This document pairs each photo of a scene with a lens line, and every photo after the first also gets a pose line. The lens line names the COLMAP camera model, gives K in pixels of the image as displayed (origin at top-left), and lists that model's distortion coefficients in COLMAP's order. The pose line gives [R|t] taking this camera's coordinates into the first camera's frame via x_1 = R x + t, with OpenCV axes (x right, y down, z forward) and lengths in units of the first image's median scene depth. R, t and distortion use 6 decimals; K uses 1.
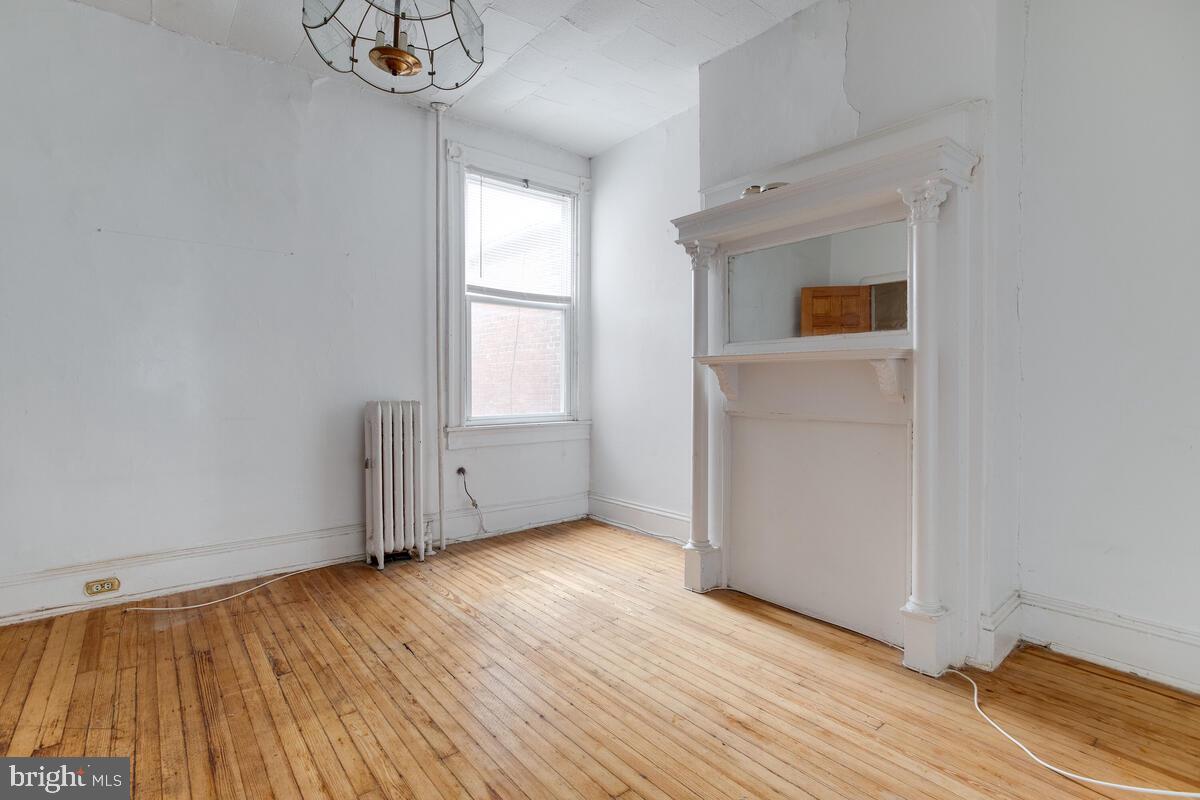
lens RADIAL K [[594.5, 0, 601.7], [0, 594.5, 378.5], [0, 0, 1]] dist [-0.054781, 0.033262]
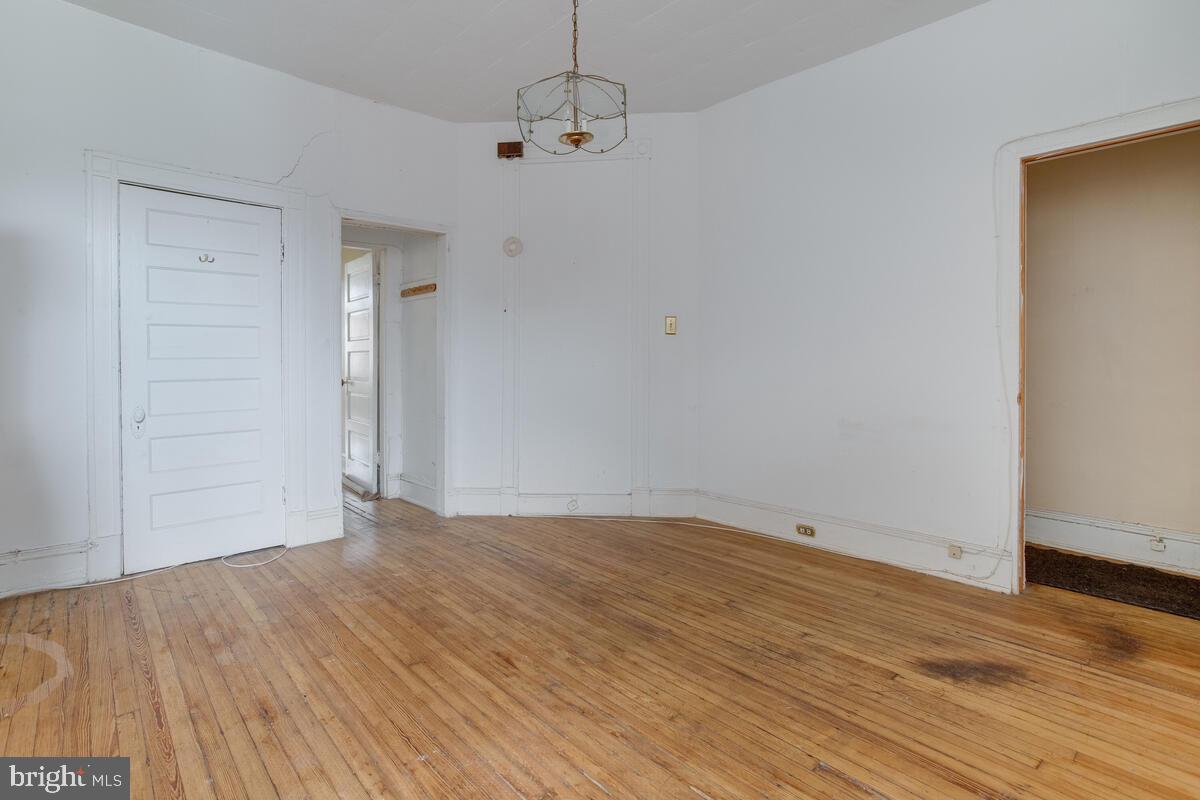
lens RADIAL K [[594.5, 0, 601.7], [0, 594.5, 378.5], [0, 0, 1]] dist [-0.054781, 0.033262]
pose [[-0.998054, -0.000717, -0.062352, -0.267032], [-0.002454, 0.999611, 0.027777, -0.004485], [0.062308, 0.027876, -0.997668, 2.014137]]
